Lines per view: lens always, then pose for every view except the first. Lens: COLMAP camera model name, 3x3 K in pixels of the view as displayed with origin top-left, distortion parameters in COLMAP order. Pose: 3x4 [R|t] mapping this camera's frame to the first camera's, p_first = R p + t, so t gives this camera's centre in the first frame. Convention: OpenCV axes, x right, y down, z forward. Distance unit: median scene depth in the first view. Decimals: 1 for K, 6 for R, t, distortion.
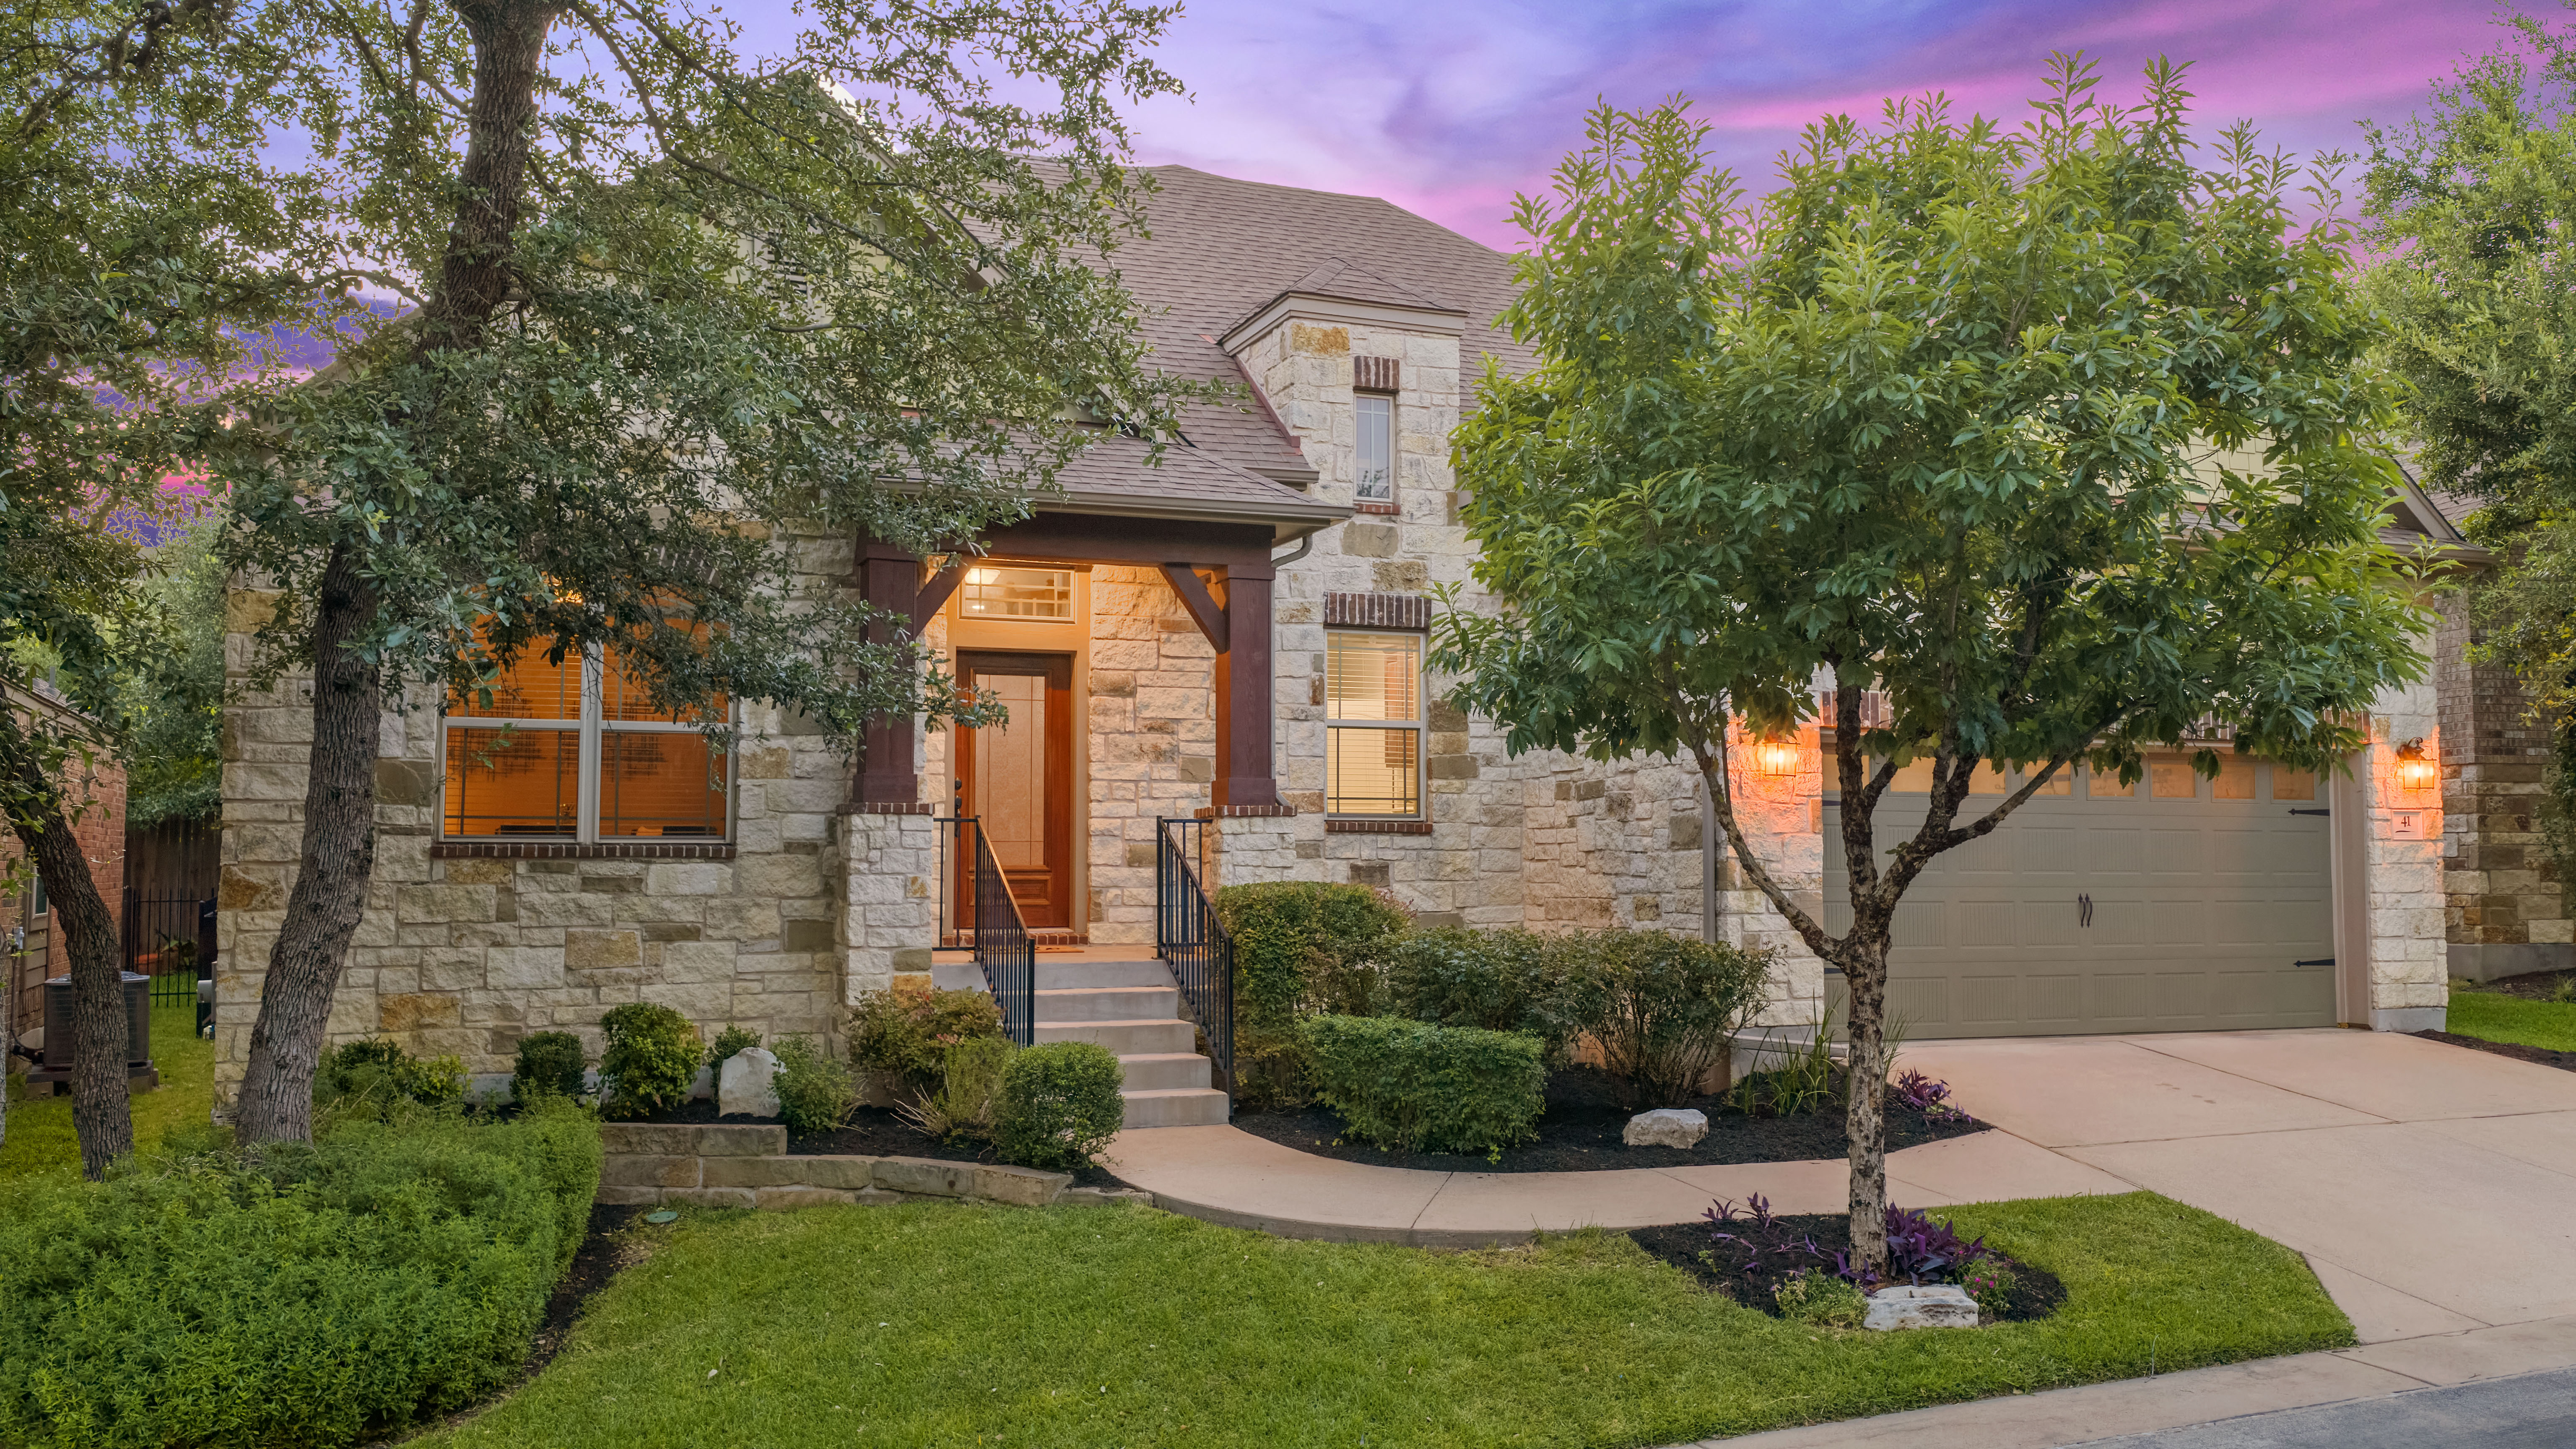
lens RADIAL K [[2146.7, 0, 1283.7], [0, 2146.7, 726.7], [0, 0, 1]] dist [0.004656, -0.015472]
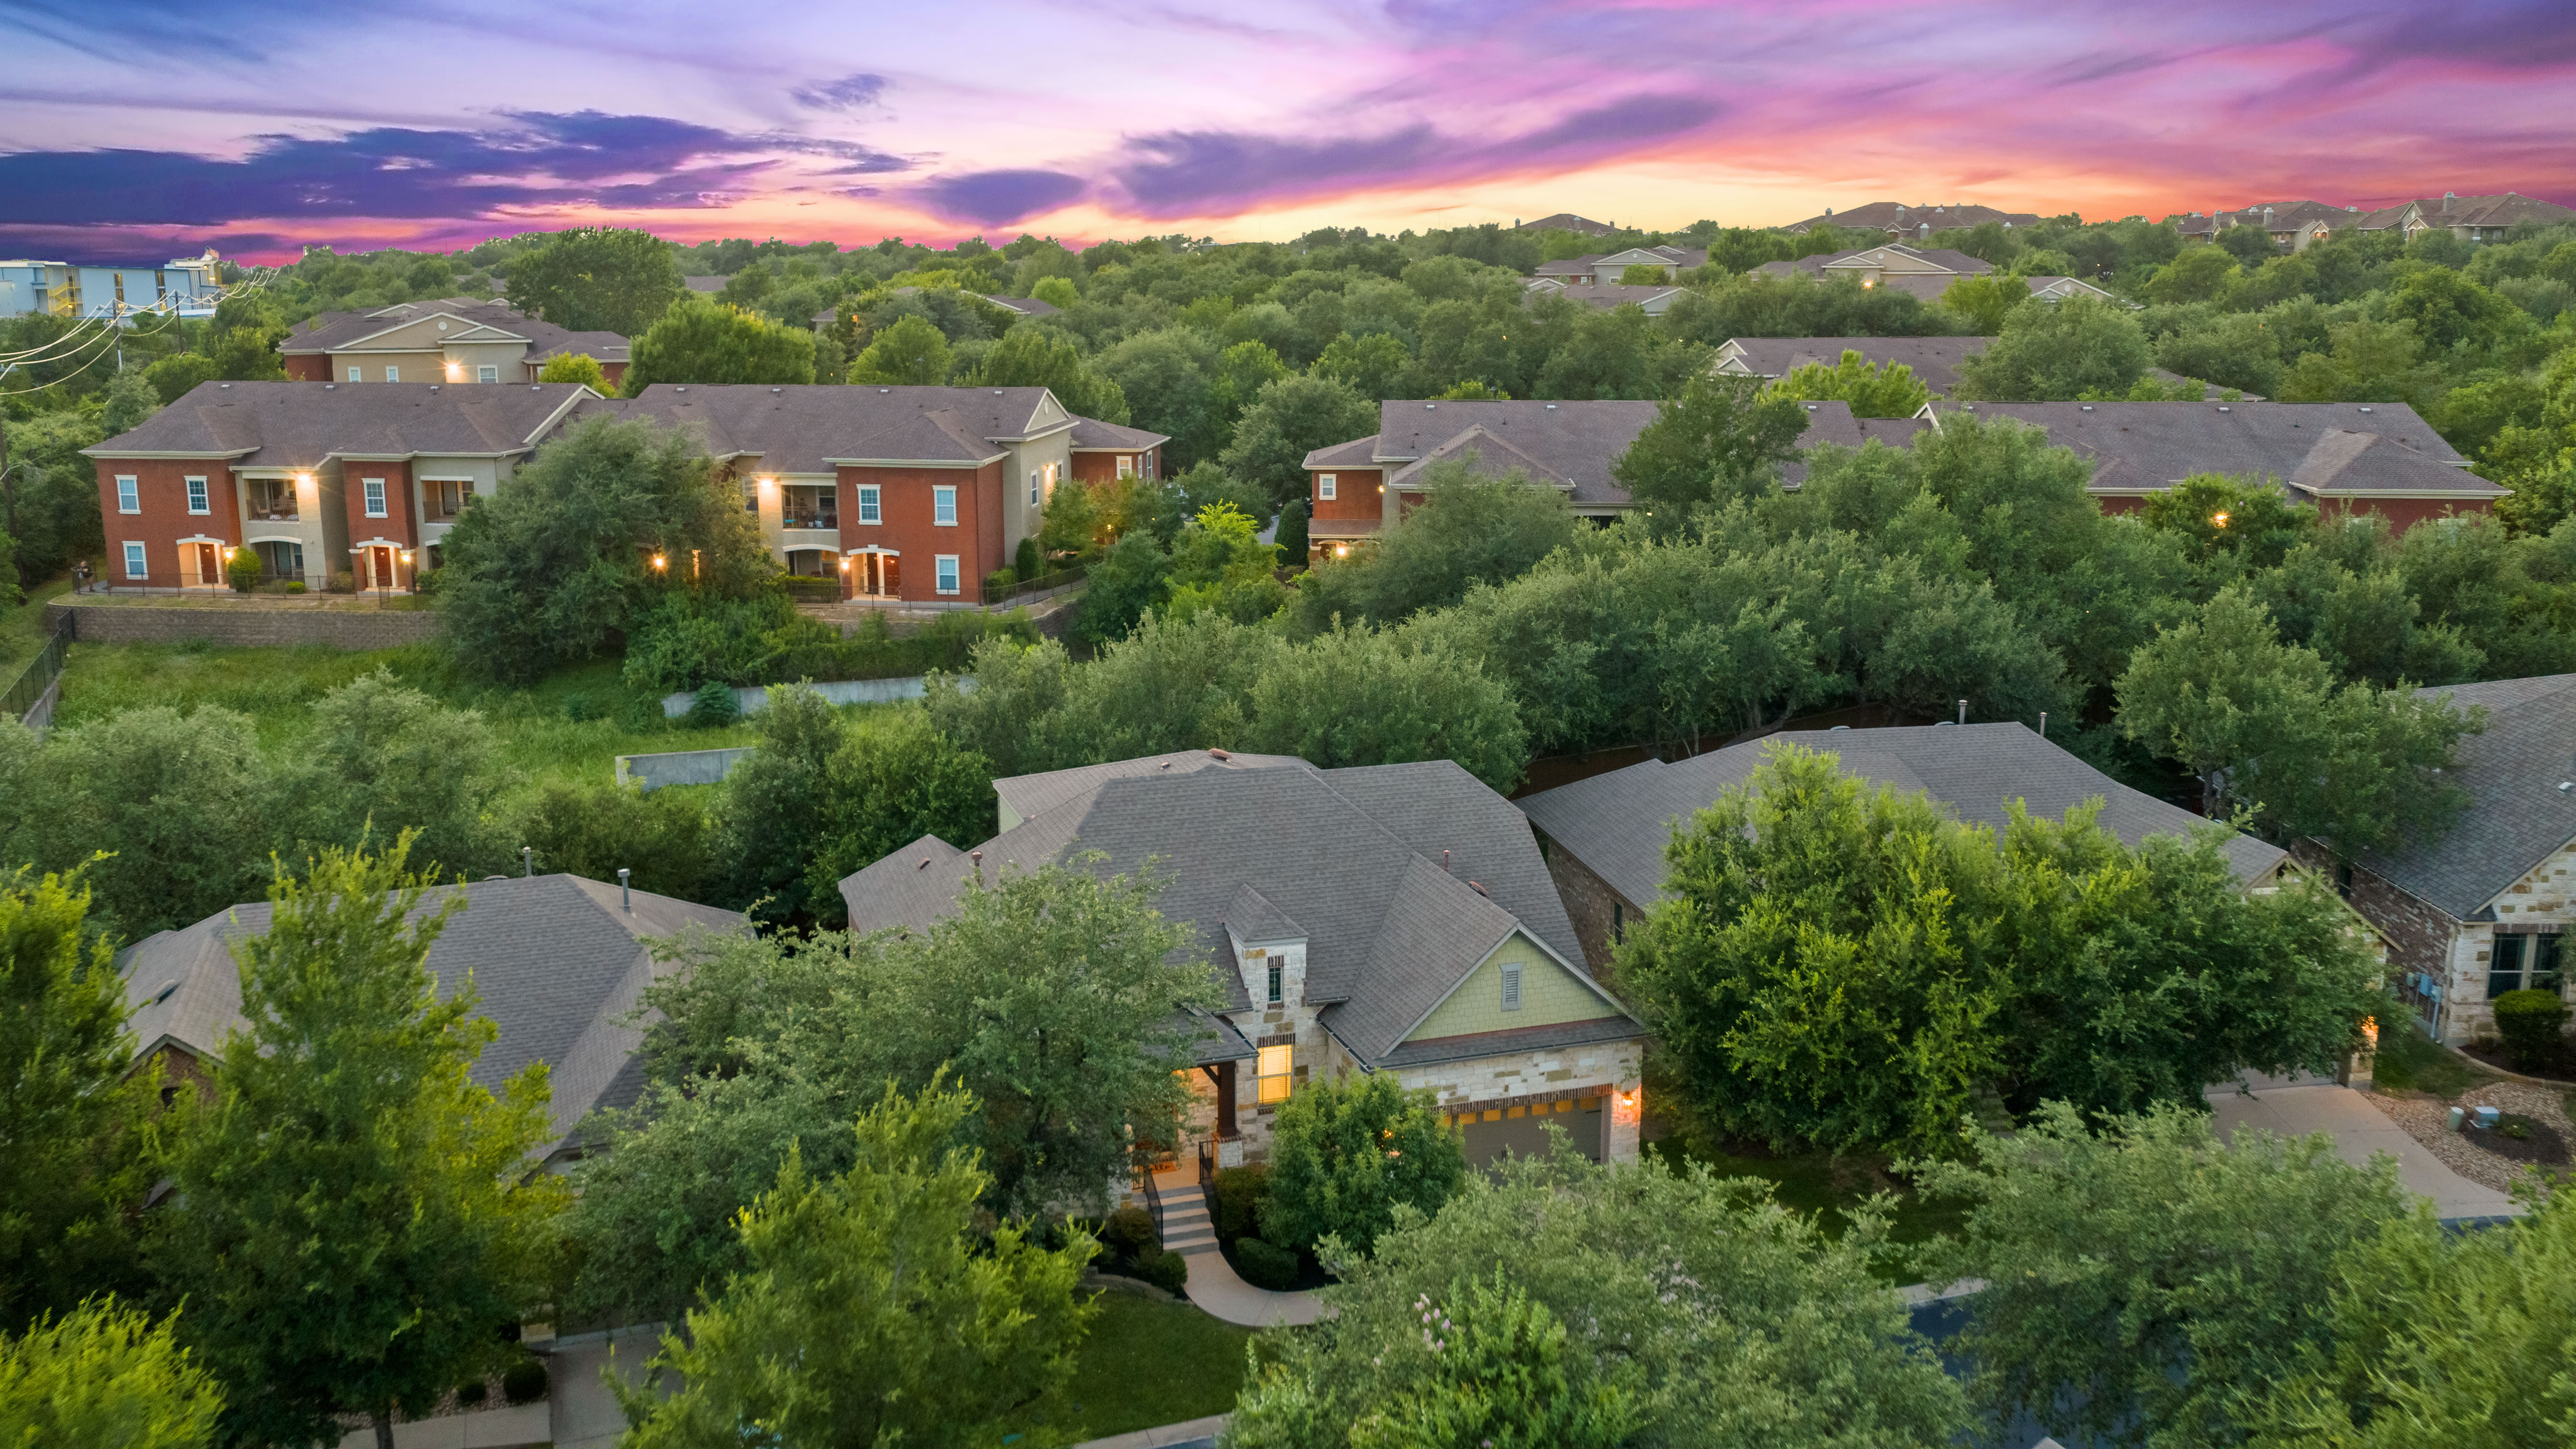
lens RADIAL K [[2146.7, 0, 1296.0], [0, 2146.7, 727.6], [0, 0, 1]] dist [0.004656, -0.015472]
pose [[0.999803, 0.005435, -0.019114, 0.125504], [-0.000123, 0.963552, 0.267520, -1.251576], [0.019871, -0.267465, 0.963363, -1.692204]]
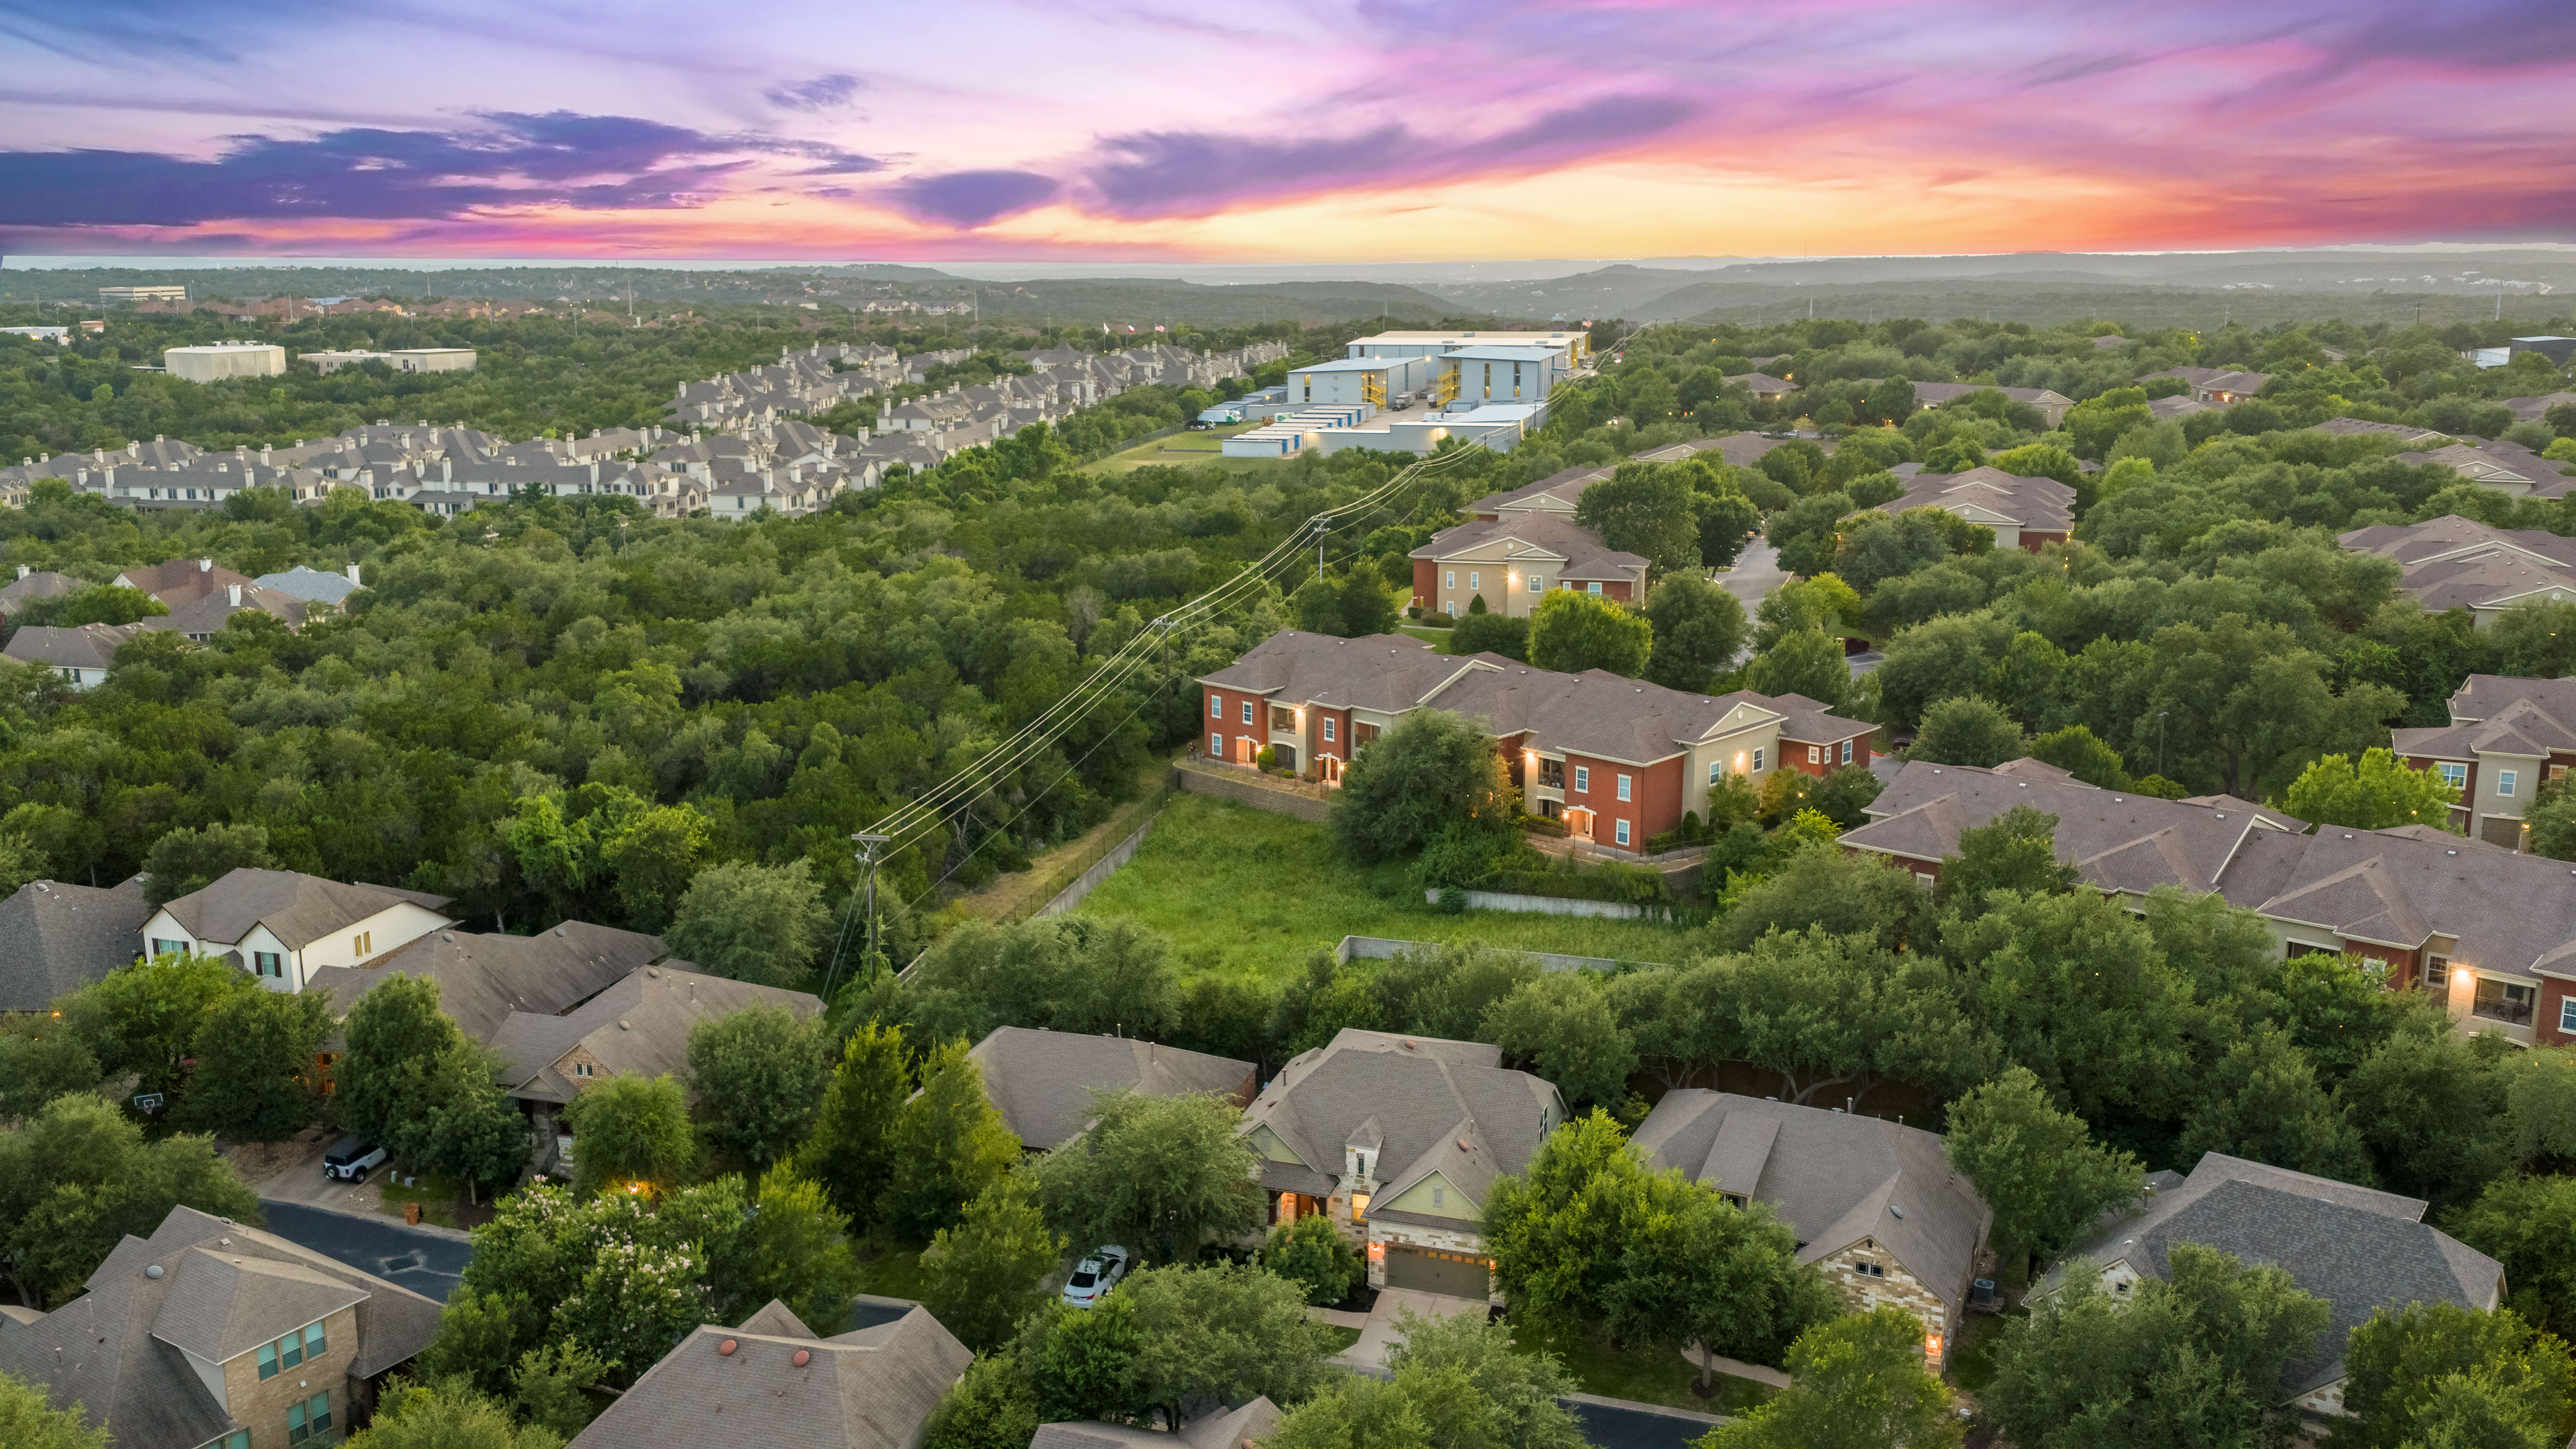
lens RADIAL K [[2146.7, 0, 1290.3], [0, 2146.7, 722.1], [0, 0, 1]] dist [0.004656, -0.015472]
pose [[0.787782, 0.129227, -0.602246, 3.450207], [0.042010, 0.964195, 0.261844, -3.003034], [0.614520, -0.231576, 0.754147, -3.475848]]
